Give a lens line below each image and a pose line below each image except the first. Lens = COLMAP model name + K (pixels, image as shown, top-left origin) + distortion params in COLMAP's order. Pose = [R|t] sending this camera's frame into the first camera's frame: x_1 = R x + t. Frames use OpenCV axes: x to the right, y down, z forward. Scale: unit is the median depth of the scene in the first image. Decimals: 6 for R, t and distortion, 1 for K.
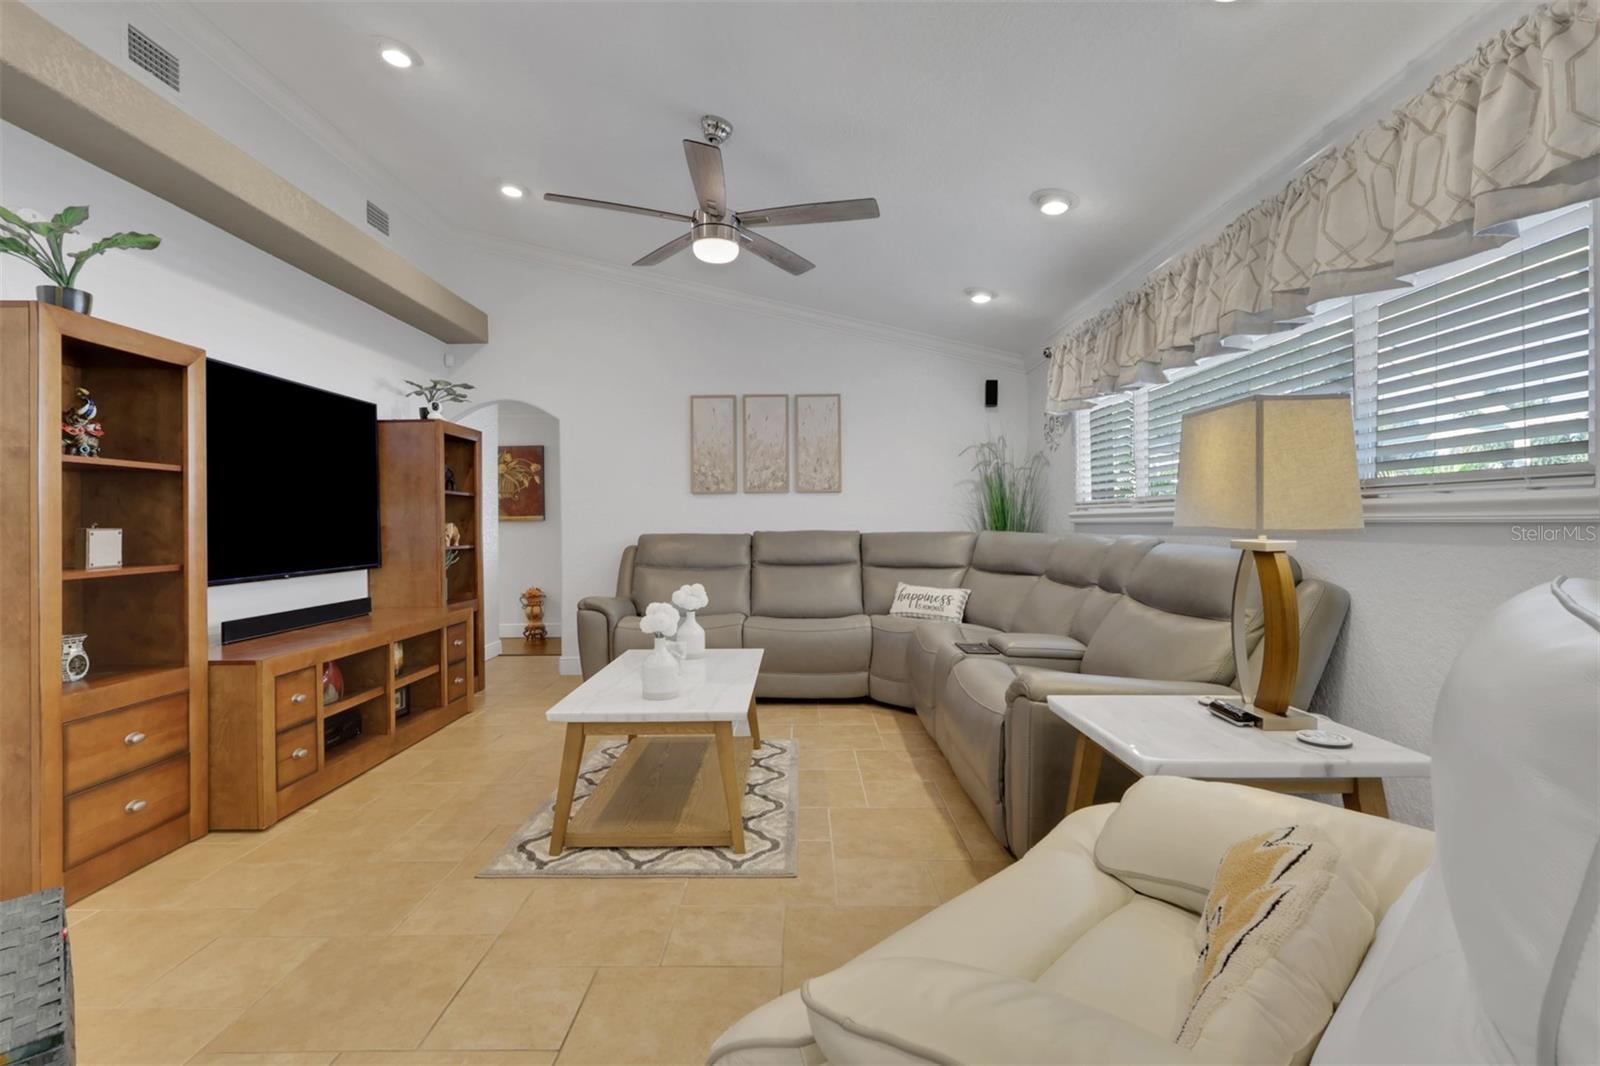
lens RADIAL K [[771.8, 0, 796.6], [0, 771.8, 531.2], [0, 0, 1]] dist [-0.013746, 0.000159]
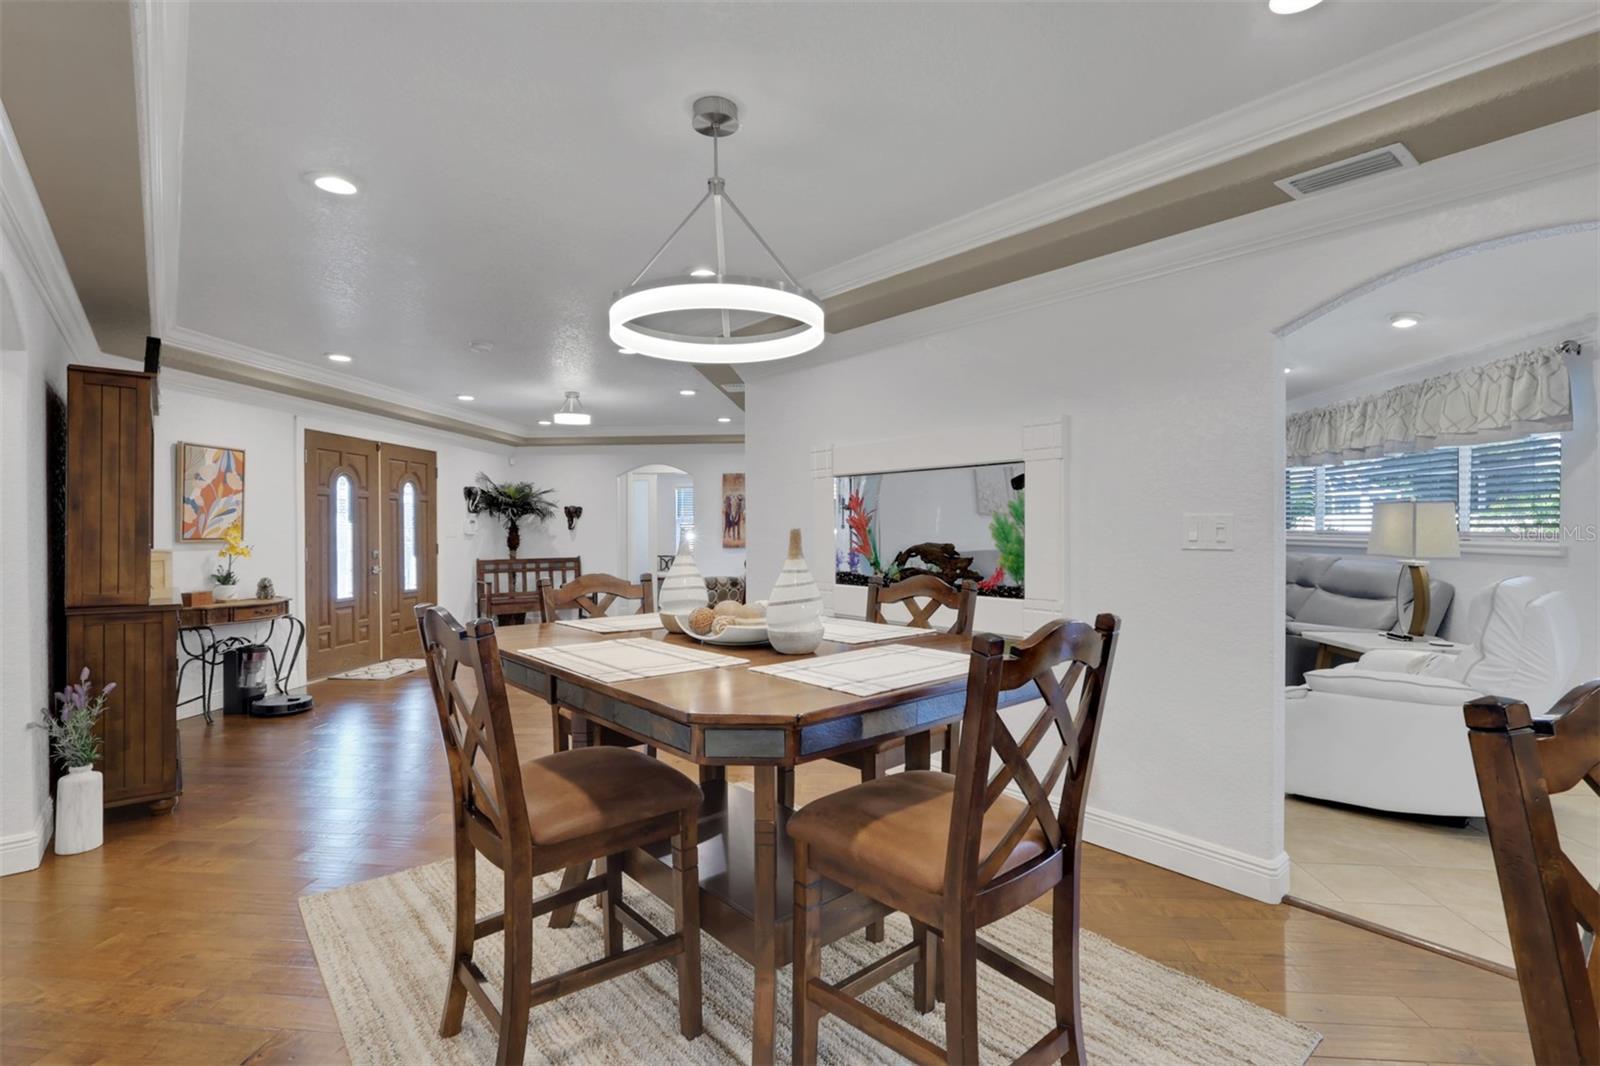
lens RADIAL K [[771.8, 0, 796.7], [0, 771.8, 535.4], [0, 0, 1]] dist [-0.013746, 0.000159]
pose [[0.995657, 0.012107, -0.092305, -0.891612], [-0.011986, 0.999926, 0.001873, -0.041193], [0.092321, -0.000759, 0.995729, -1.266713]]
